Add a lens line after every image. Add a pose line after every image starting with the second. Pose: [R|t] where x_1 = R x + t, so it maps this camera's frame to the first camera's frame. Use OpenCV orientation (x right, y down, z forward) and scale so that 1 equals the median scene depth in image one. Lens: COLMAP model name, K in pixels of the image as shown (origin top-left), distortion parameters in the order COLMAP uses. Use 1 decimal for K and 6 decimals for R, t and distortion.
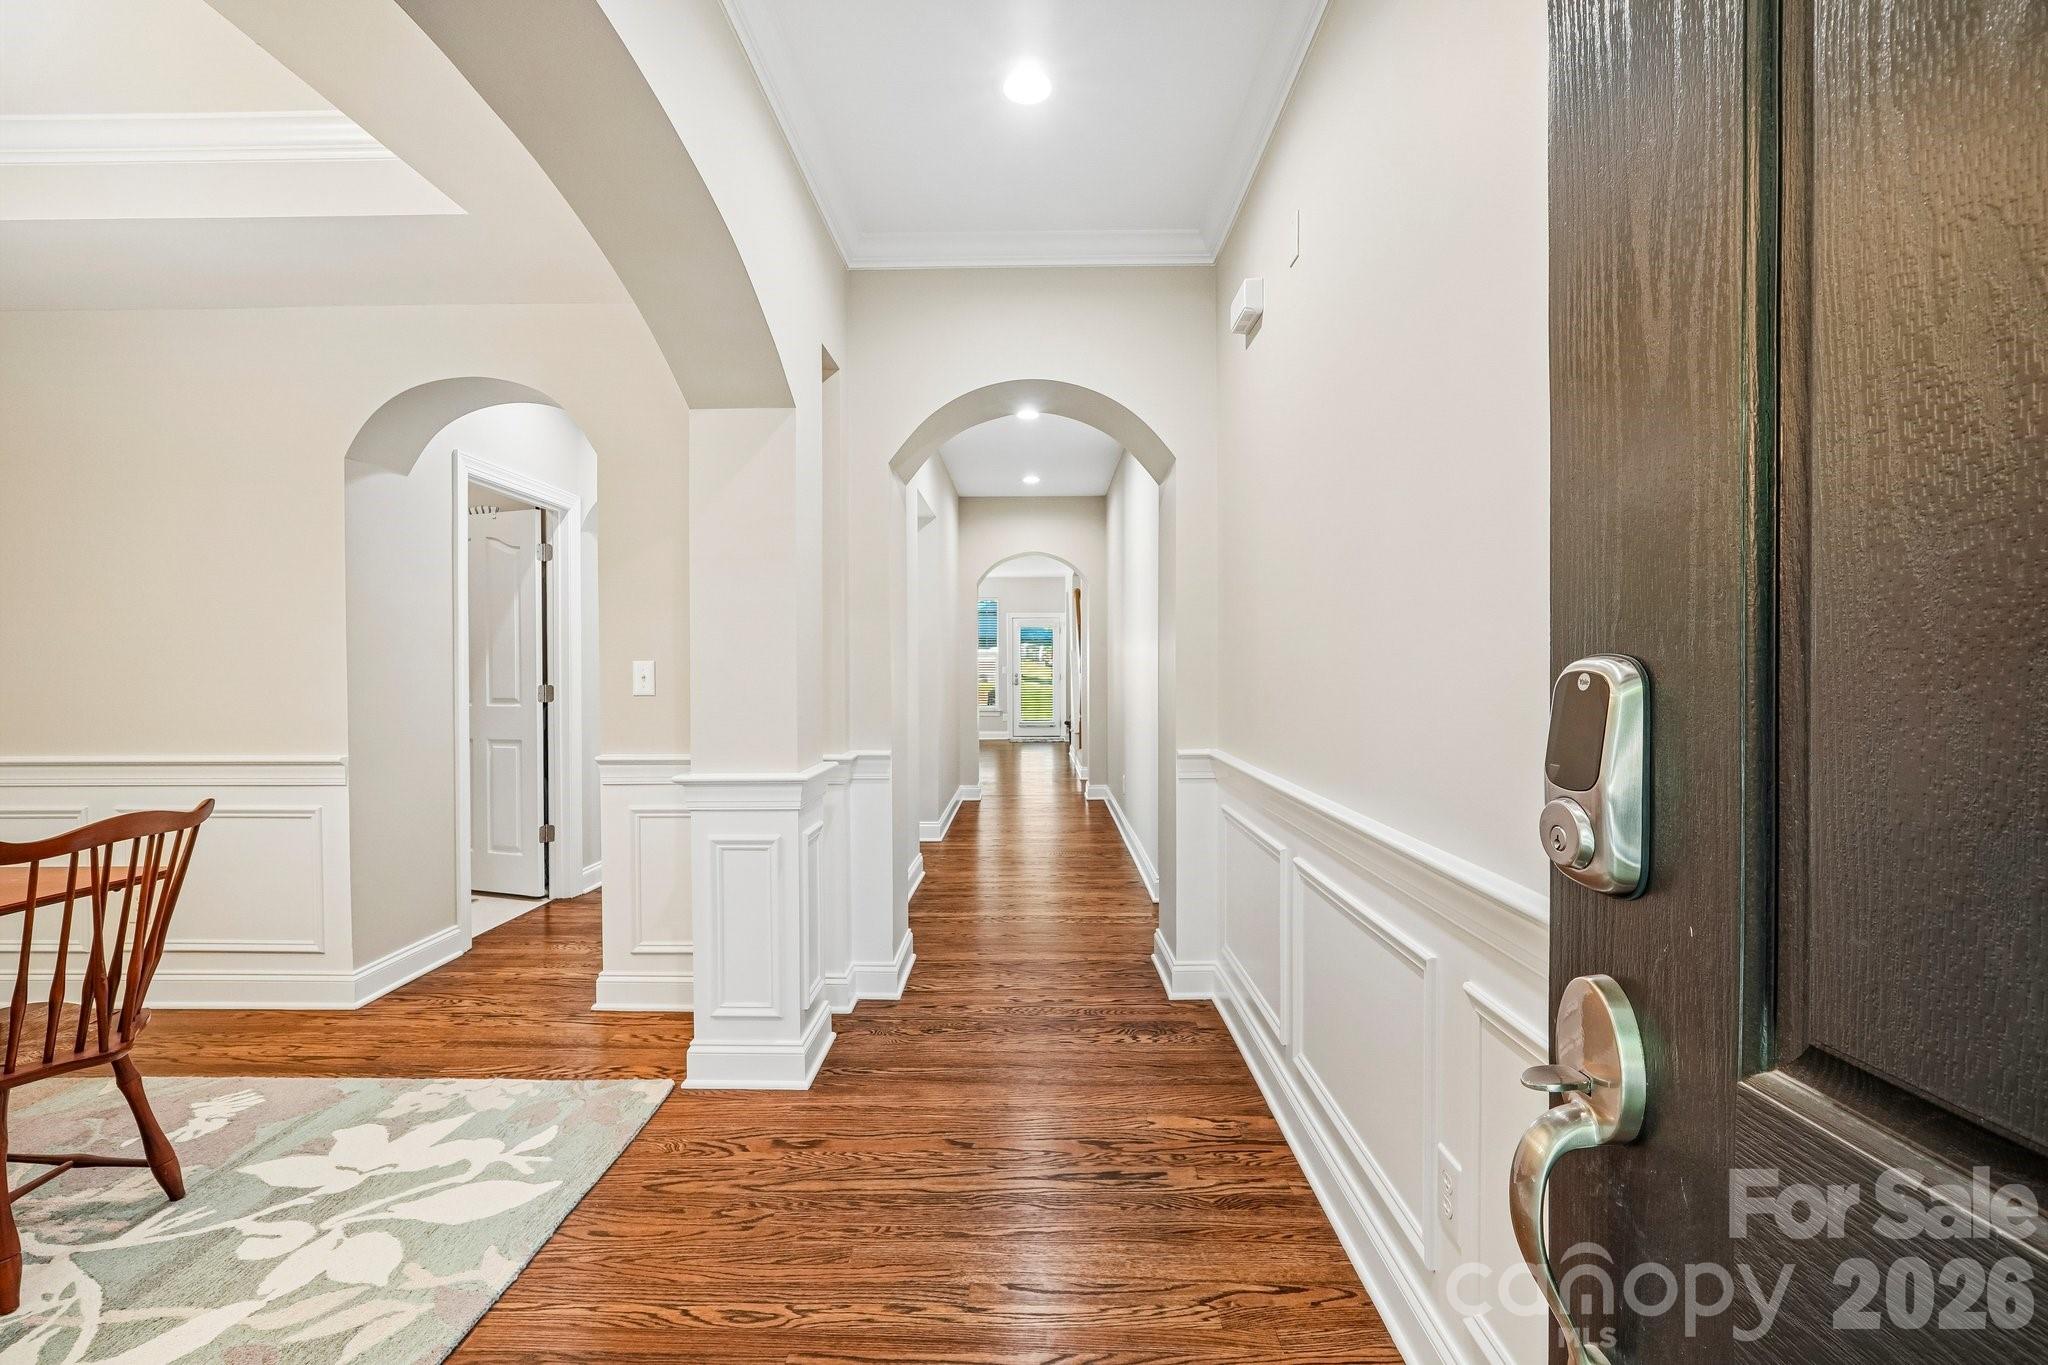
lens RADIAL K [[860.6, 0, 1024.0], [0, 860.6, 676.5], [0, 0, 1]] dist [-0.017017, 0.006915]
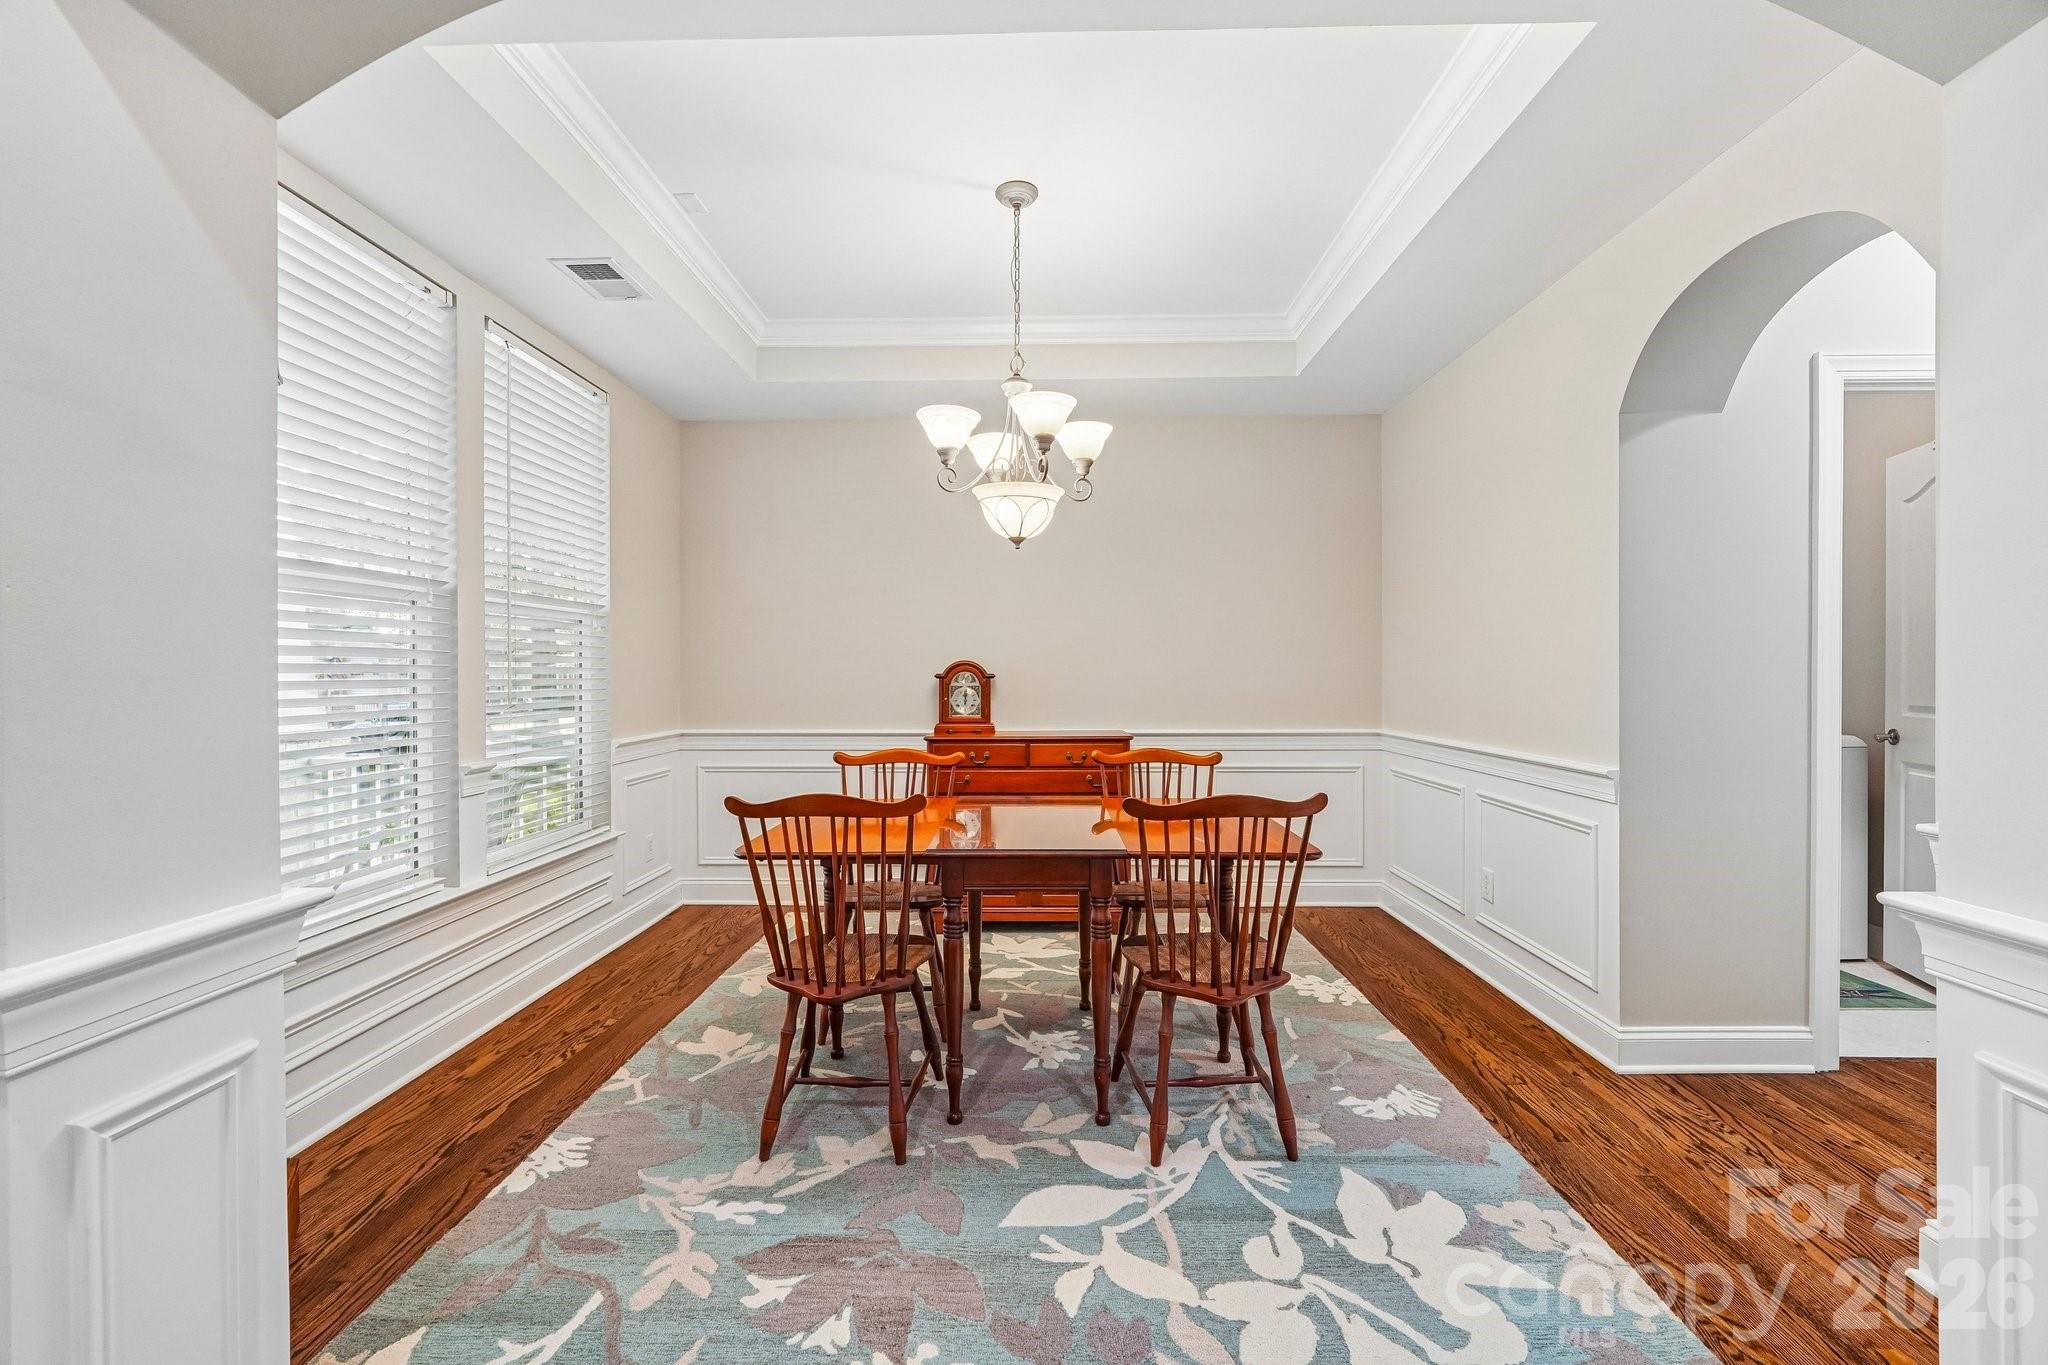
lens RADIAL K [[860.6, 0, 1024.0], [0, 860.6, 676.5], [0, 0, 1]] dist [-0.017017, 0.006915]
pose [[-0.013075, 0.010520, -0.999859, 0.069037], [-0.005183, 0.999931, 0.010588, -0.004181], [0.999901, 0.005320, -0.013020, 0.565740]]
